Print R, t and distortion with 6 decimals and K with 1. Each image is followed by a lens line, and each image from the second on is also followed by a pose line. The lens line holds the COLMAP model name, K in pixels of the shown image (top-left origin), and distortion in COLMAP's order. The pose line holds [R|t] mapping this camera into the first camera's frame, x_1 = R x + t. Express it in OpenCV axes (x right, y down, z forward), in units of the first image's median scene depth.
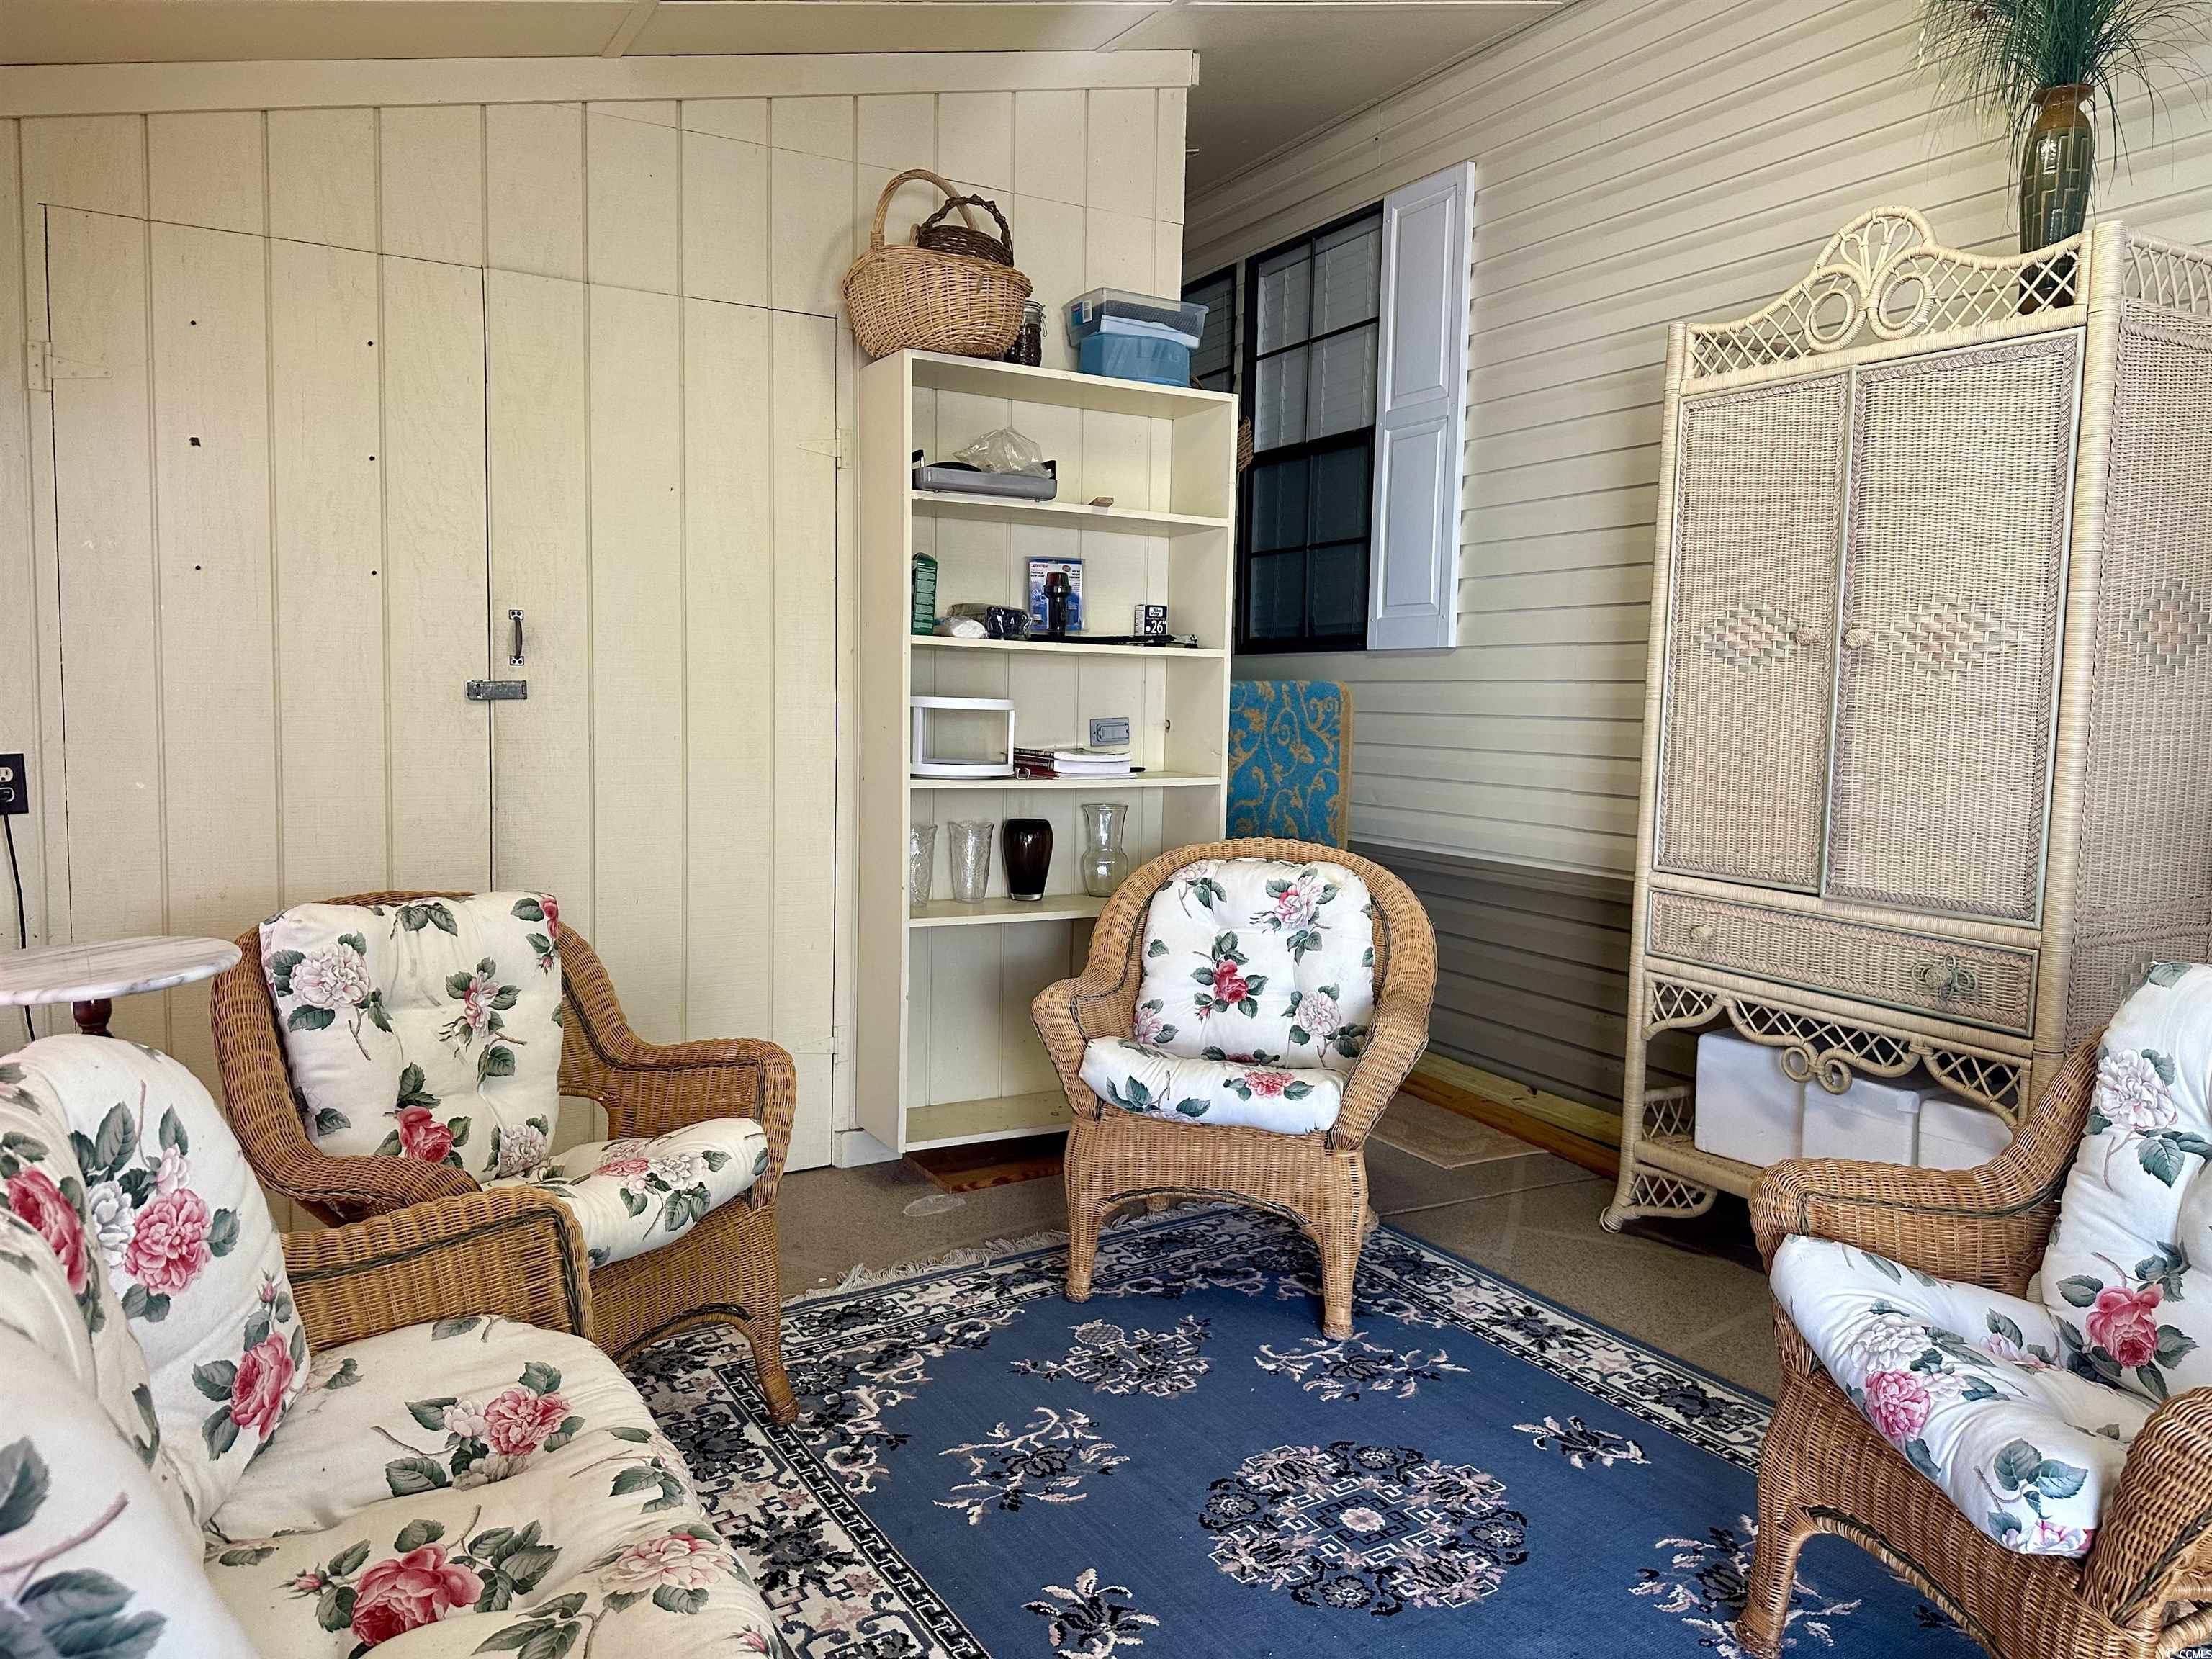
lens RADIAL K [[1572.1, 0, 1110.8], [0, 1572.1, 823.6], [0, 0, 1]] dist [0.072630, -0.089452]
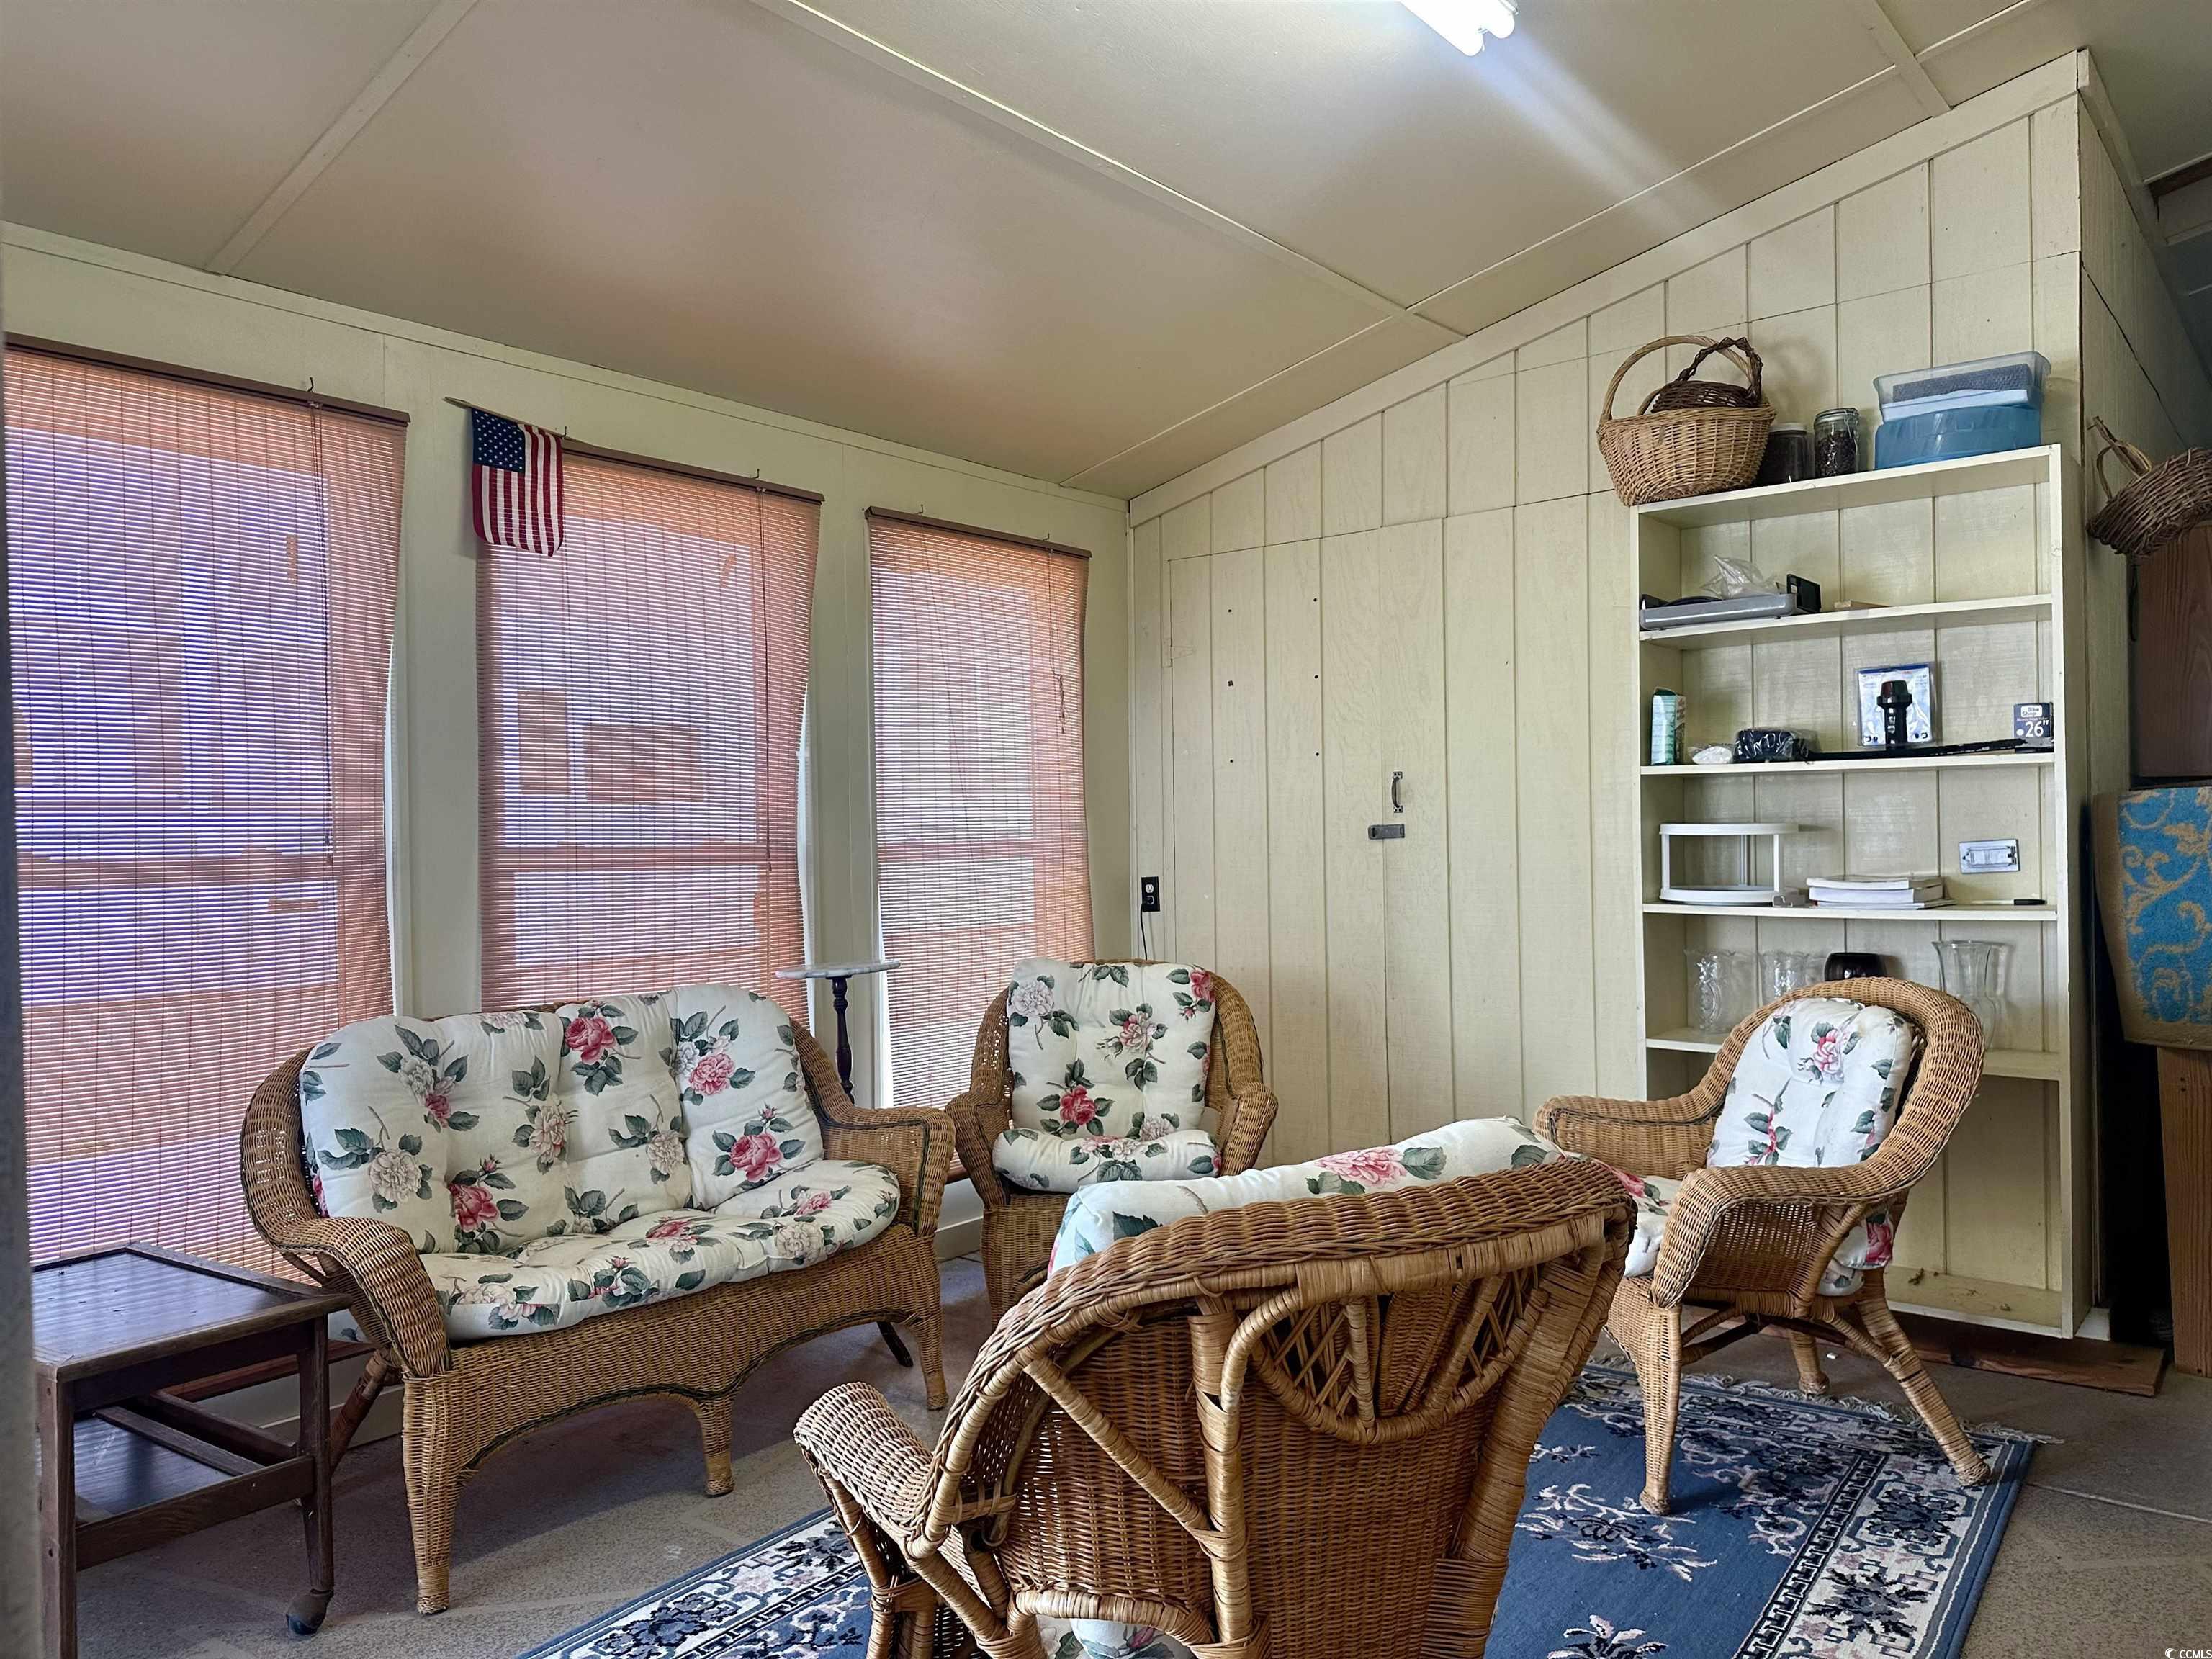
lens RADIAL K [[1572.1, 0, 1104.4], [0, 1572.1, 831.8], [0, 0, 1]] dist [0.072630, -0.089452]
pose [[0.358375, -0.027632, -0.933169, 0.875470], [-0.054591, 0.997231, -0.050494, -0.002873], [0.931980, 0.069039, 0.355874, 0.337921]]
